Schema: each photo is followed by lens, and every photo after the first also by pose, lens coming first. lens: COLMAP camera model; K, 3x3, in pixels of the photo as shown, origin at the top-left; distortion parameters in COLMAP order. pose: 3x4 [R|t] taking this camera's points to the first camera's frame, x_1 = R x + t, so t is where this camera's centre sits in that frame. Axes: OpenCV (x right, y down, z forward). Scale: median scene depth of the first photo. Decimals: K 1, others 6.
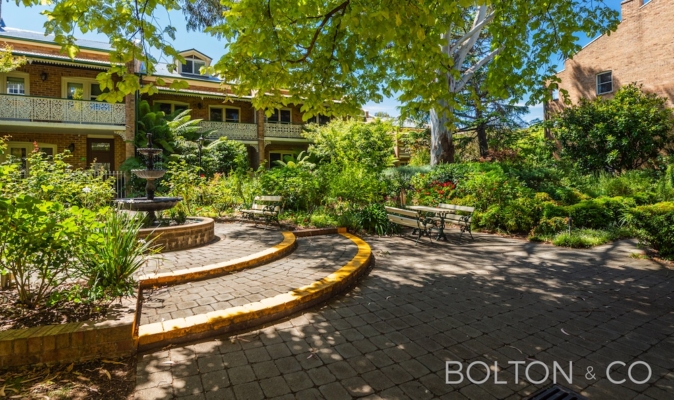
lens RADIAL K [[348.0, 0, 337.0], [0, 348.0, 200.0], [0, 0, 1]] dist [0.000703, 0.000124]
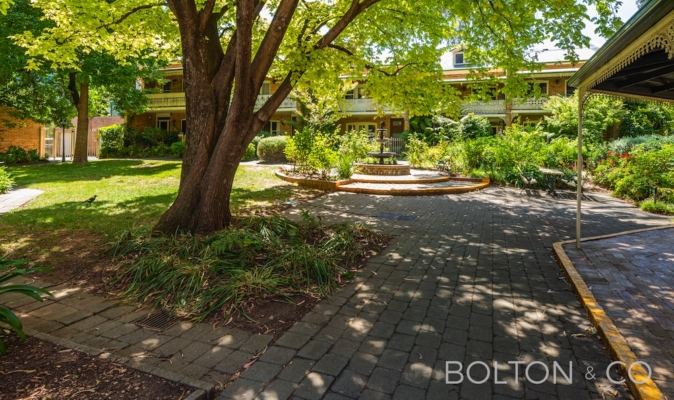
lens RADIAL K [[348.0, 0, 337.0], [0, 348.0, 200.0], [0, 0, 1]] dist [0.000703, 0.000124]
pose [[0.614808, 0.151479, -0.773993, 0.533035], [-0.071795, 0.988056, 0.136345, 0.006161], [0.785402, -0.028257, 0.618341, -0.303551]]
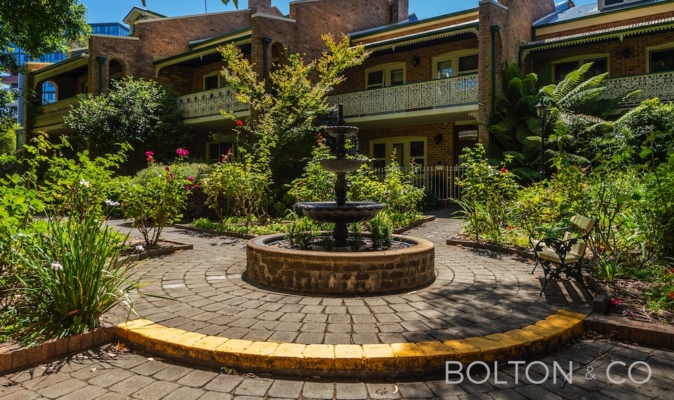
lens RADIAL K [[437.9, 0, 337.0], [0, 437.9, 200.0], [0, 0, 1]] dist [-0.003784, -0.000666]
pose [[0.417074, 0.056239, -0.907131, 0.111057], [-0.064650, 0.997391, 0.032110, -0.019719], [0.906570, 0.045254, 0.419622, 0.333381]]
